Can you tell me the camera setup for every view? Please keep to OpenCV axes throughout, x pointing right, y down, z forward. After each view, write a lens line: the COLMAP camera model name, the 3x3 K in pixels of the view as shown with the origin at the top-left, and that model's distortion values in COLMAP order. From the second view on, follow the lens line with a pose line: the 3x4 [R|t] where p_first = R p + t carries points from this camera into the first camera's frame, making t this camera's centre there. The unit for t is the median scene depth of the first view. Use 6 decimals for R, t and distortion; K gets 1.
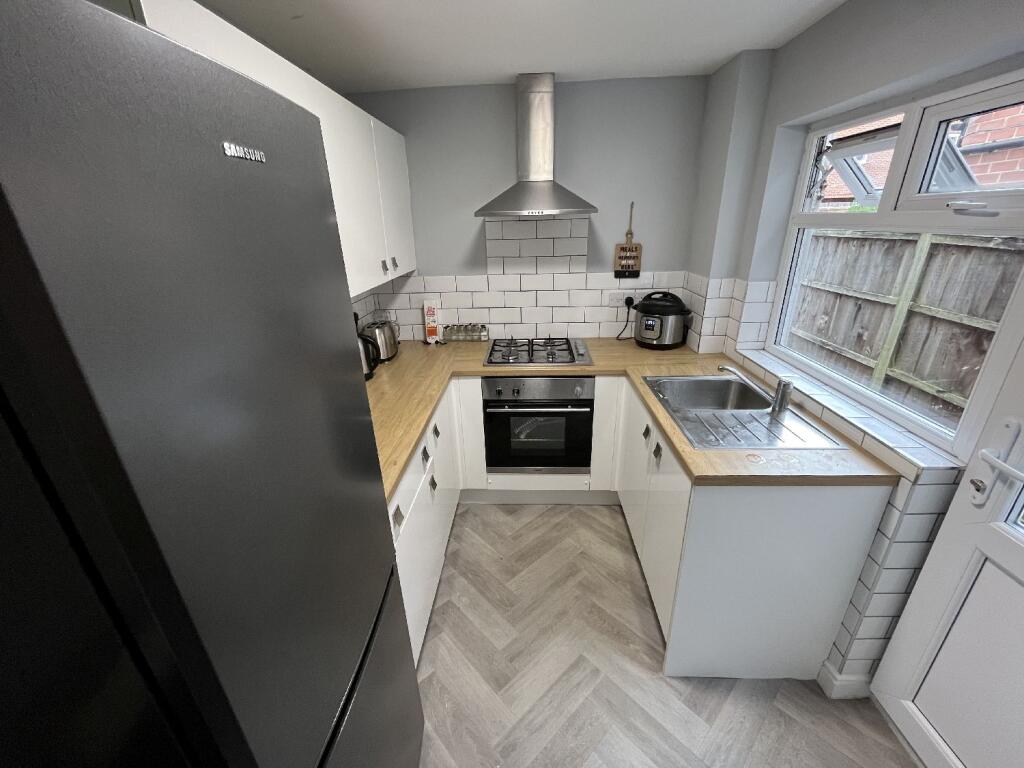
lens RADIAL K [[414.5, 0, 508.6], [0, 414.5, 384.5], [0, 0, 1]] dist [-0.004620, -0.000214]
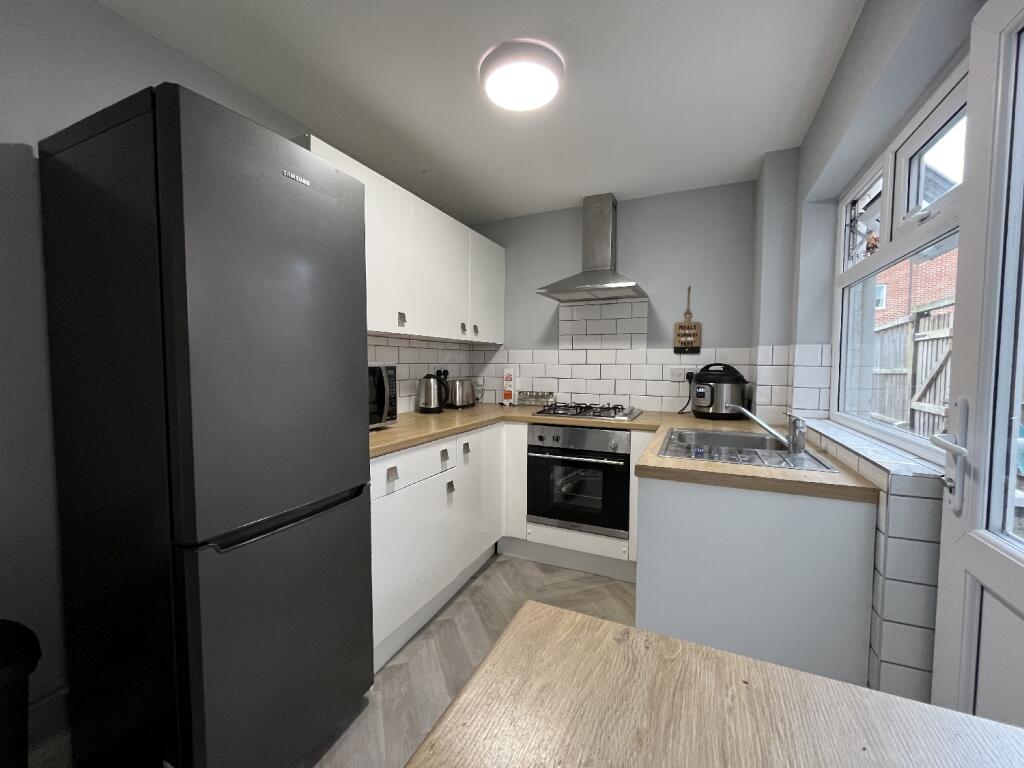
lens RADIAL K [[414.5, 0, 509.4], [0, 414.5, 384.2], [0, 0, 1]] dist [-0.004620, -0.000214]
pose [[0.926767, 0.051366, -0.372107, 0.284922], [-0.167457, 0.943222, -0.286863, 0.201835], [0.336244, 0.328167, 0.882749, -0.043129]]
